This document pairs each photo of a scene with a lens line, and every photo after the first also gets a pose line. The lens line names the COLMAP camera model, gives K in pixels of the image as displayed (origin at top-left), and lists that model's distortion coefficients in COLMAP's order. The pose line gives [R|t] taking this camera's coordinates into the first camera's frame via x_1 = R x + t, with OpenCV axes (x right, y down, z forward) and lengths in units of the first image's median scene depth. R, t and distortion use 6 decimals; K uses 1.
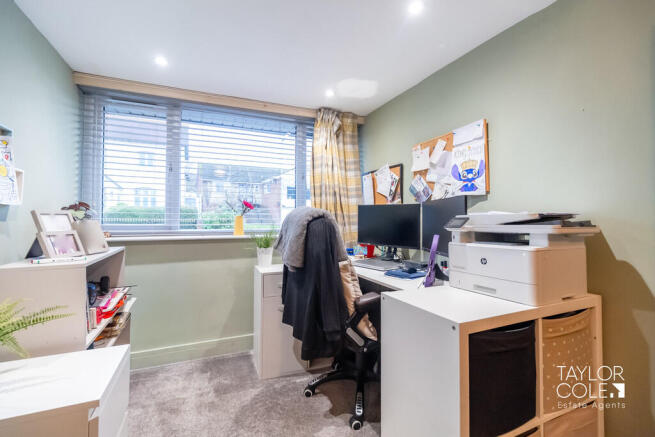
lens RADIAL K [[285.3, 0, 327.4], [0, 285.3, 213.3], [0, 0, 1]] dist [0.000486, -0.000362]
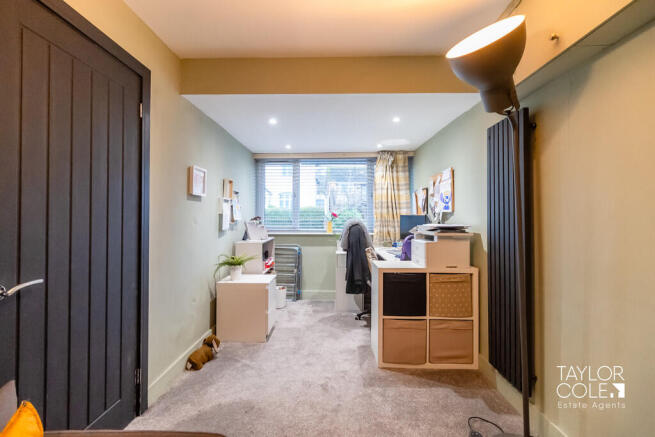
lens RADIAL K [[285.3, 0, 327.4], [0, 285.3, 213.3], [0, 0, 1]] dist [0.000486, -0.000362]
pose [[0.909142, -0.006113, -0.416442, 0.416410], [0.009306, 0.999941, 0.005639, -0.052981], [0.416383, -0.009002, 0.909145, -0.596037]]
